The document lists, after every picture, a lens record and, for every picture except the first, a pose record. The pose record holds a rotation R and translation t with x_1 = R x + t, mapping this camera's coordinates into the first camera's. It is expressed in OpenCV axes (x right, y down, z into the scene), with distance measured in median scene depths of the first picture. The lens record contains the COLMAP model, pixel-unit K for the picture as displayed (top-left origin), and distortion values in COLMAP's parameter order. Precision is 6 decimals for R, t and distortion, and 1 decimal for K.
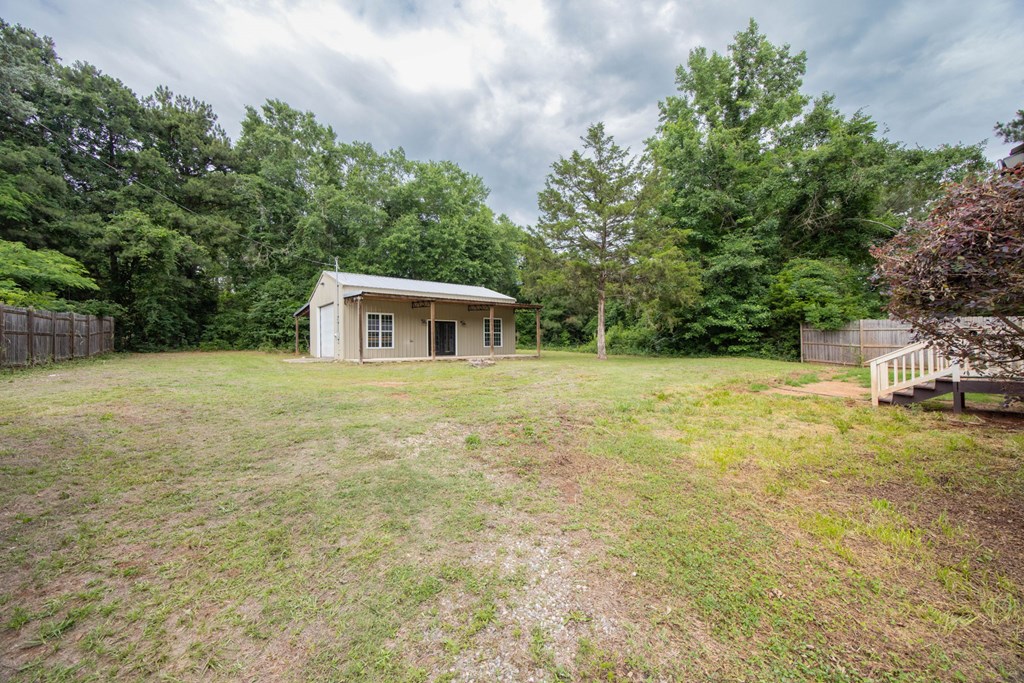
lens RADIAL K [[382.1, 0, 508.9], [0, 382.1, 338.2], [0, 0, 1]] dist [-0.007285, -0.000150]
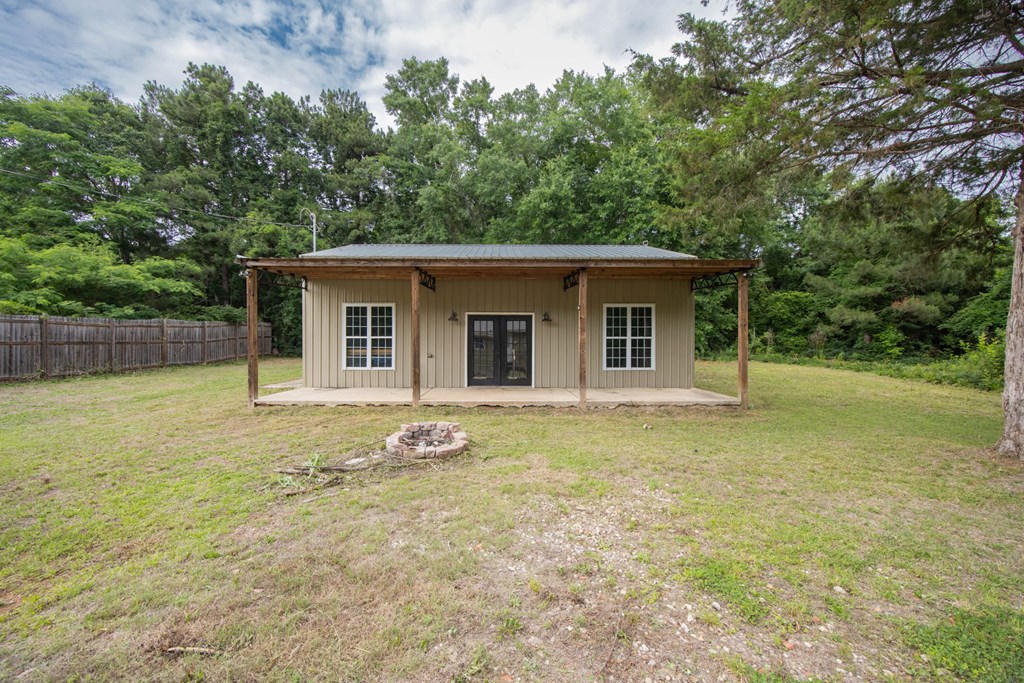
lens RADIAL K [[450.2, 0, 435.8], [0, 450.2, 345.0], [0, 0, 1]] dist [-0.001986, -0.000348]
pose [[0.788948, 0.006234, -0.614428, 0.072894], [0.001777, 0.999921, 0.012427, -0.008905], [0.614458, -0.010896, 0.788875, 0.323831]]
